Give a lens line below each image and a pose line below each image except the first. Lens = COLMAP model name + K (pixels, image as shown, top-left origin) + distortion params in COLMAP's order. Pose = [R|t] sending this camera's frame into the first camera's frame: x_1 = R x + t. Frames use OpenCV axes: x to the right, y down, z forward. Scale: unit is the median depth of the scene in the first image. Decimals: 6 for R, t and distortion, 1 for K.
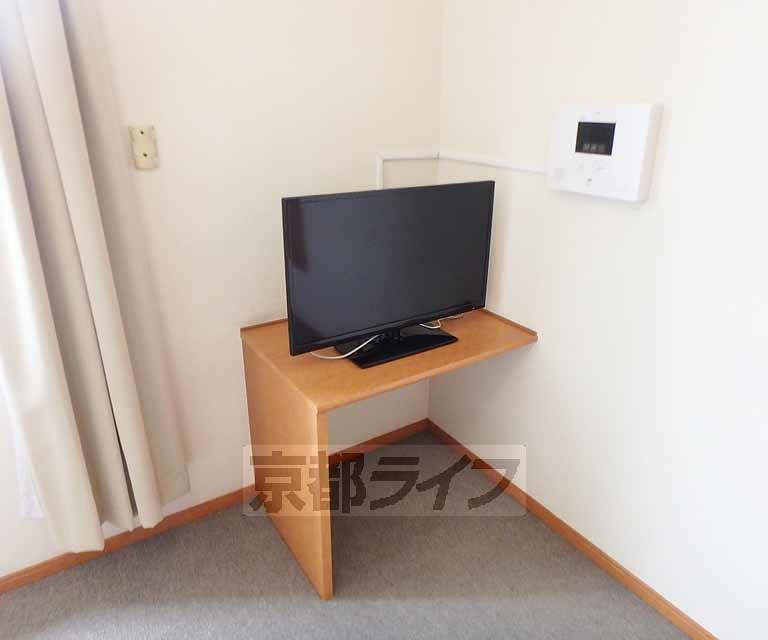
lens RADIAL K [[532.1, 0, 404.4], [0, 532.1, 307.0], [0, 0, 1]] dist [0.001665, 0.003038]
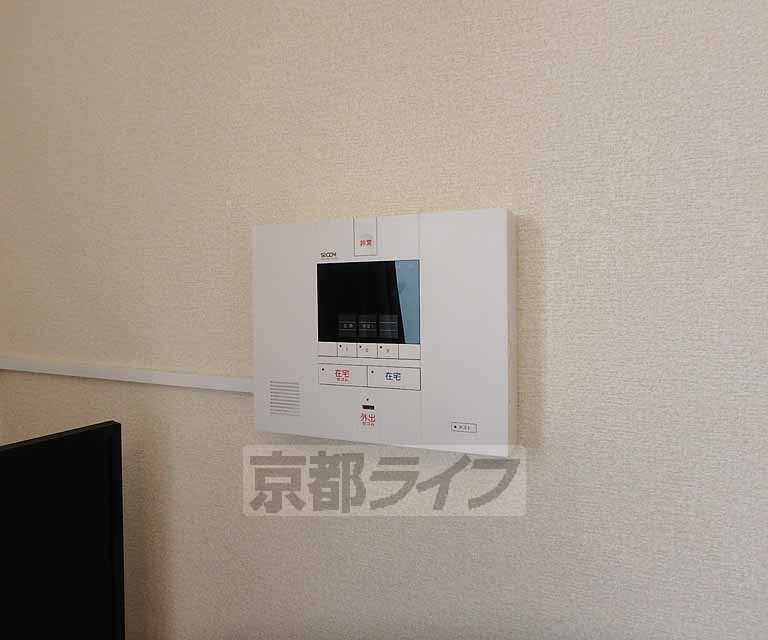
lens RADIAL K [[532.1, 0, 404.4], [0, 532.1, 307.0], [0, 0, 1]] dist [0.001665, 0.003038]
pose [[0.866786, -0.030247, 0.497763, 0.149348], [0.195801, 0.938642, -0.283924, -0.155701], [-0.458634, 0.343563, 0.819524, 0.525000]]
